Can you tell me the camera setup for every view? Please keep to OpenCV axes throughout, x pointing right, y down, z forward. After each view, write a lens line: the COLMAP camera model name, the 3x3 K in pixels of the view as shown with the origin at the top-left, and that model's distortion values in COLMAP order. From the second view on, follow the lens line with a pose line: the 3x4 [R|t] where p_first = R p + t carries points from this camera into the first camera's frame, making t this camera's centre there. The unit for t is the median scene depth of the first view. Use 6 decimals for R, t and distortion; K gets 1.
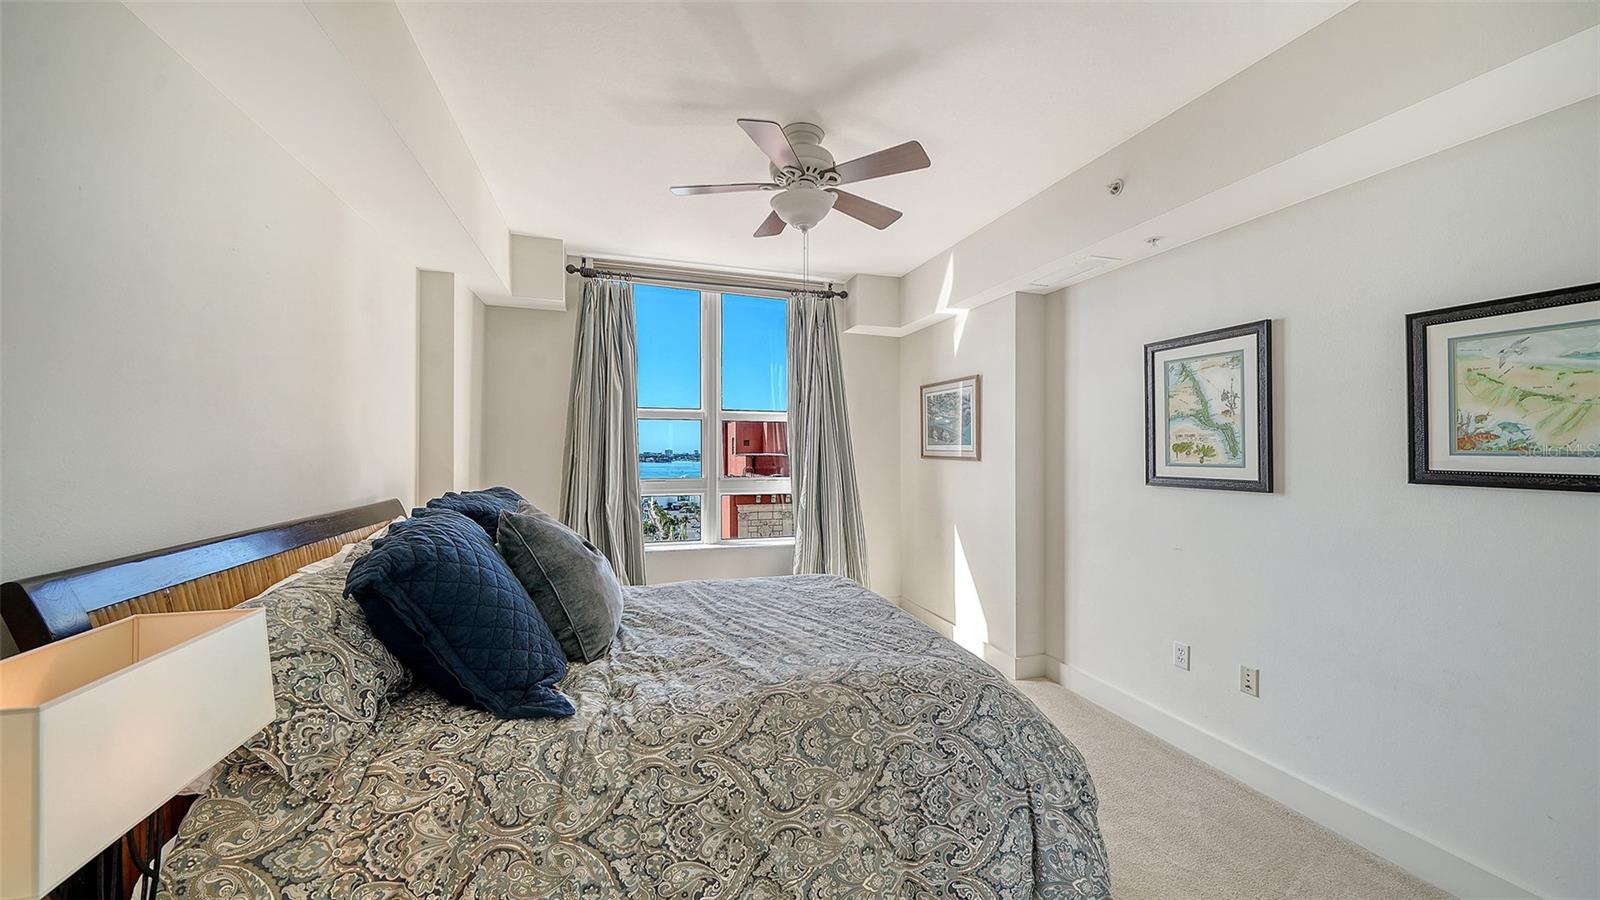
lens RADIAL K [[554.7, 0, 796.5], [0, 554.7, 438.4], [0, 0, 1]] dist [-0.001975, -0.000067]
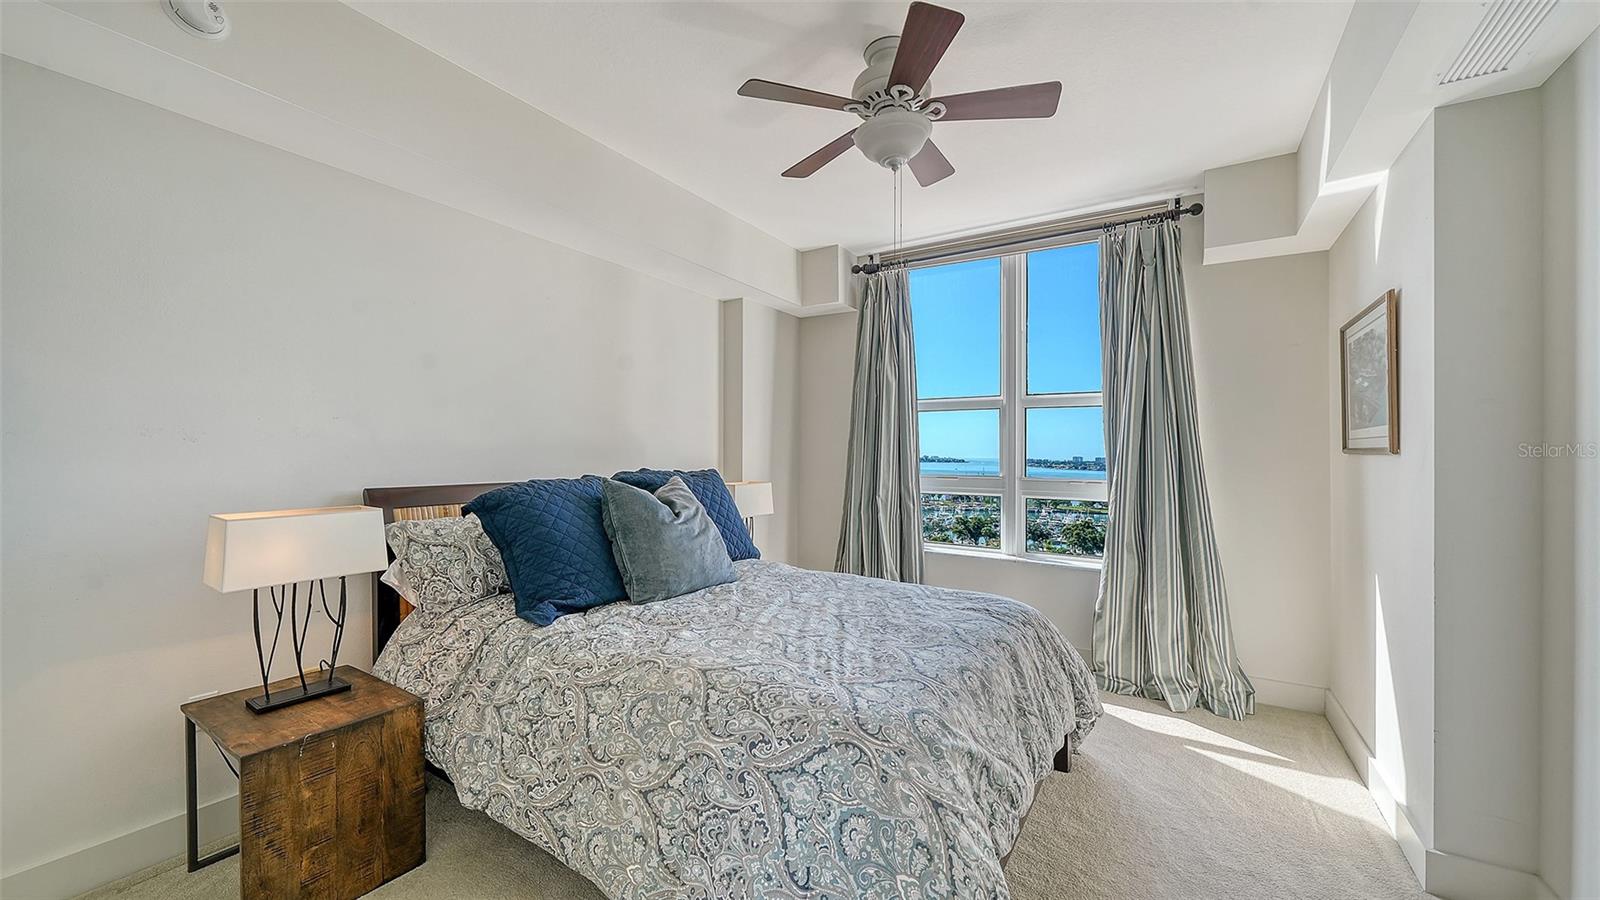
lens RADIAL K [[597.8, 0, 799.6], [0, 597.8, 447.2], [0, 0, 1]] dist [0.002167, -0.000024]
pose [[0.641225, -0.006382, -0.767327, 0.385199], [0.009070, 0.999959, -0.000738, 0.027862], [0.767300, -0.006486, 0.641256, 0.197901]]
